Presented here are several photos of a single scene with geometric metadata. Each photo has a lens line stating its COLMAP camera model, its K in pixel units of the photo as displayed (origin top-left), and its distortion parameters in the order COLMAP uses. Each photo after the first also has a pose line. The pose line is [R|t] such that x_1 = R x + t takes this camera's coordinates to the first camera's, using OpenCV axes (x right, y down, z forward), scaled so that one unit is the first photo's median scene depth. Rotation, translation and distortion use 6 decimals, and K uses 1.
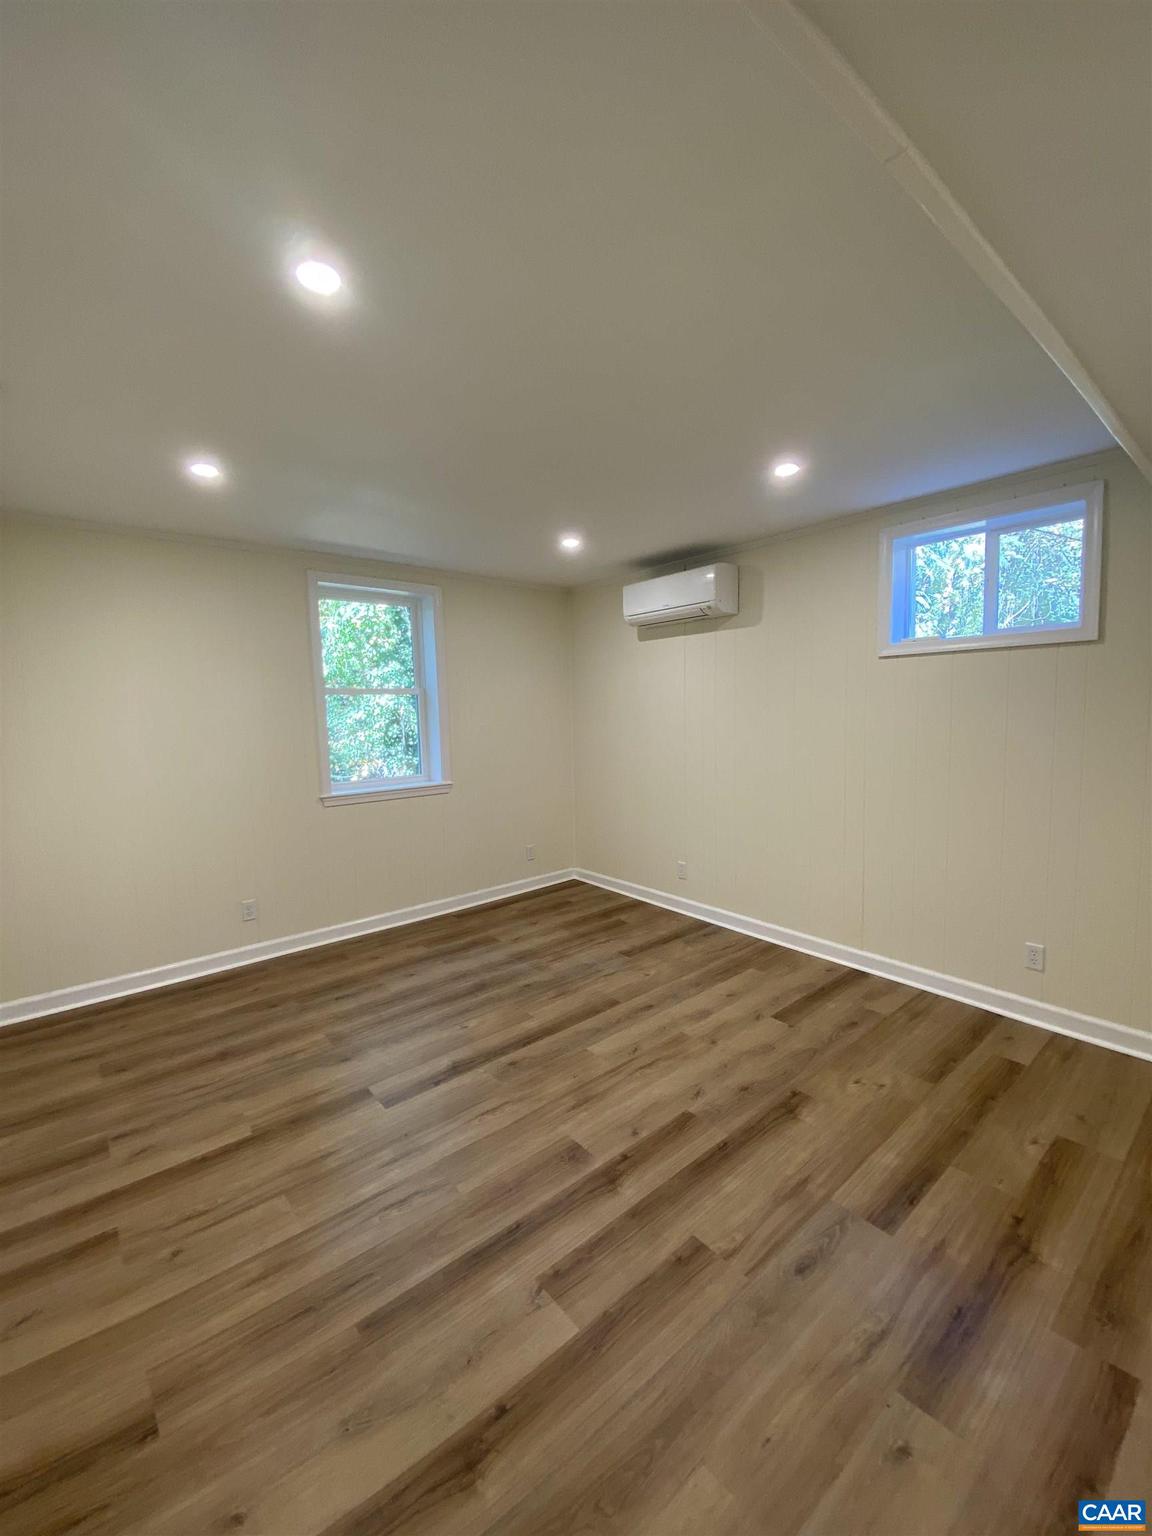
lens RADIAL K [[618.2, 0, 576.0], [0, 618.2, 768.0], [0, 0, 1]] dist [0.016427, -0.021160]
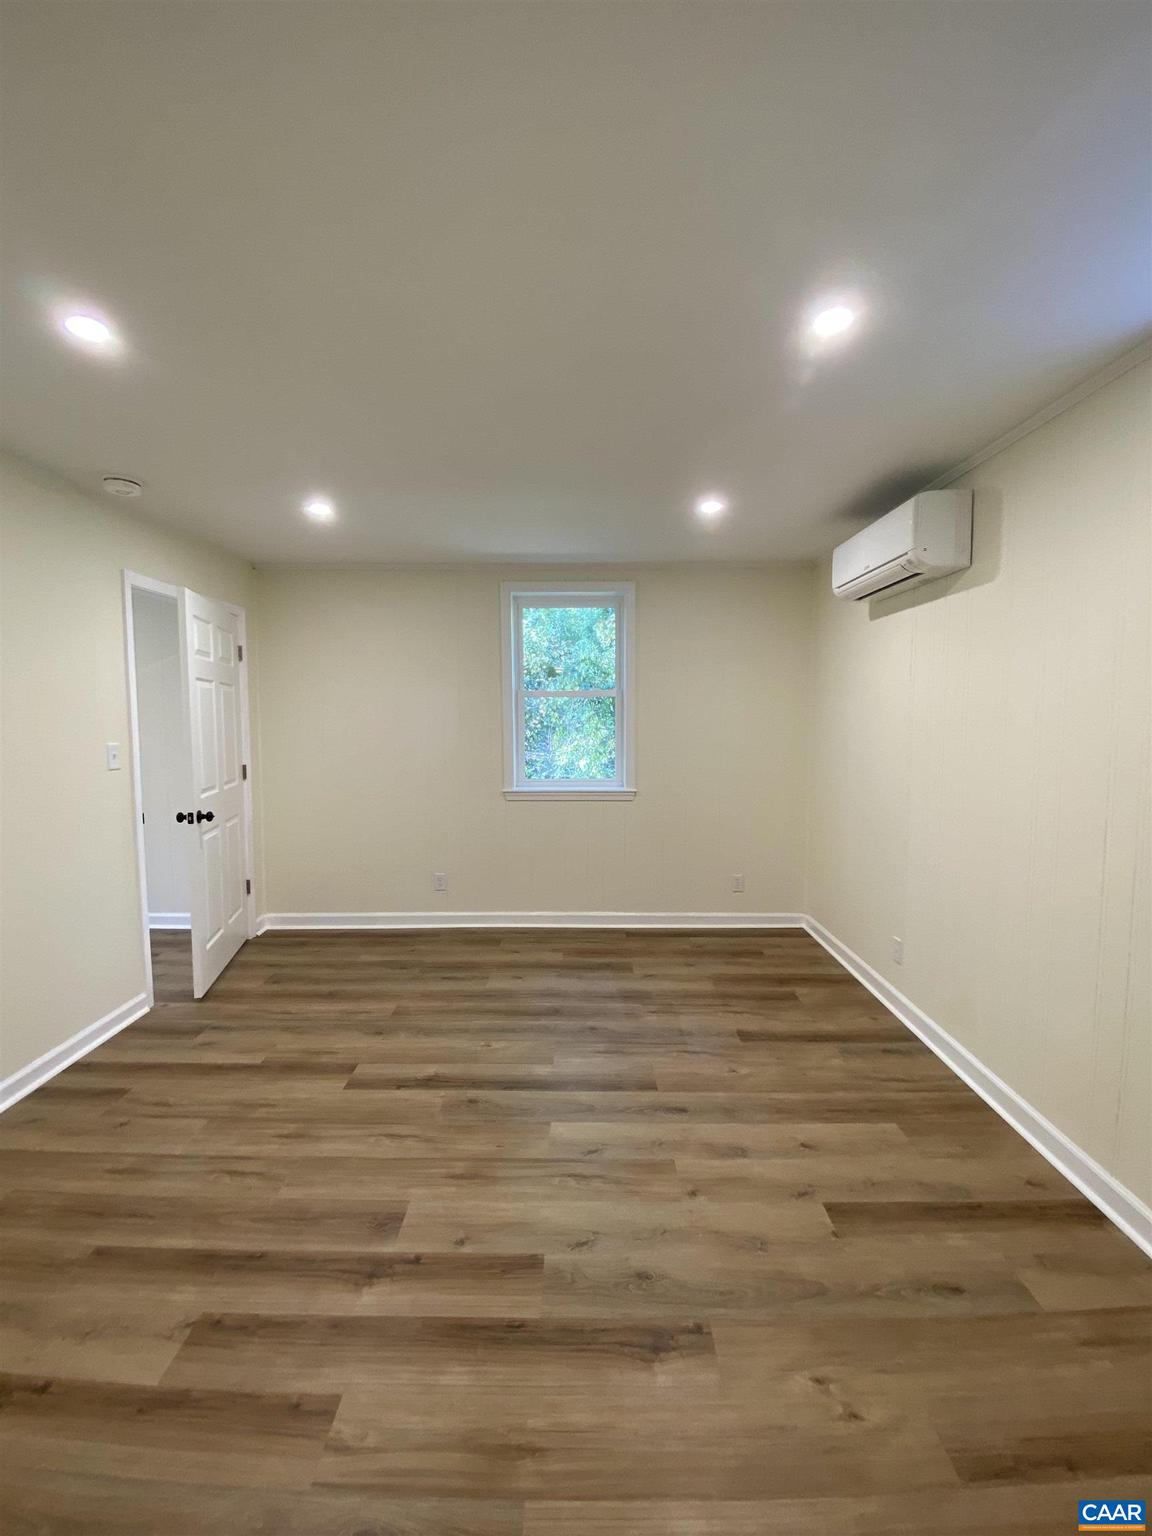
lens RADIAL K [[625.2, 0, 572.2], [0, 625.2, 773.4], [0, 0, 1]] dist [0.013849, -0.017748]
pose [[0.762808, 0.080875, -0.641548, 0.543359], [-0.080757, 0.996295, 0.029574, -0.036002], [0.641563, 0.029251, 0.766513, 0.372448]]
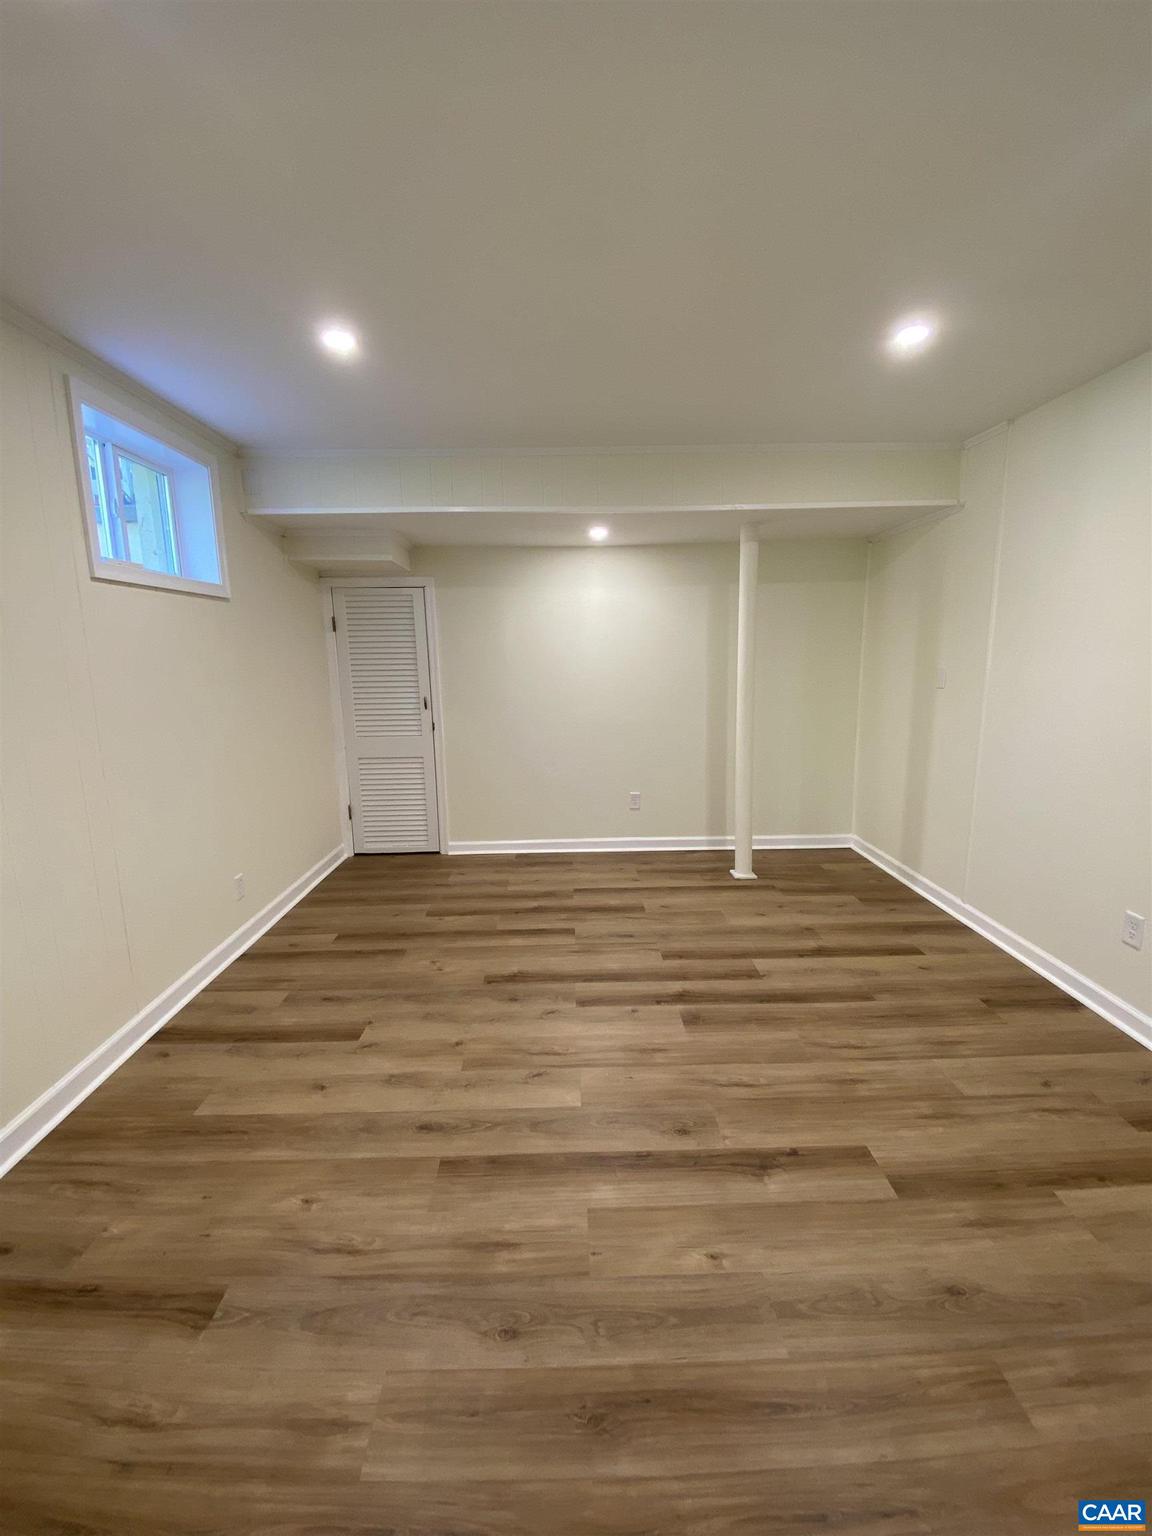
lens RADIAL K [[625.2, 0, 572.2], [0, 625.2, 773.4], [0, 0, 1]] dist [0.013849, -0.017748]
pose [[-0.776907, -0.082205, 0.624226, -0.411614], [0.095838, 0.964447, 0.246288, -0.110282], [-0.622279, 0.251167, -0.741407, 1.480600]]
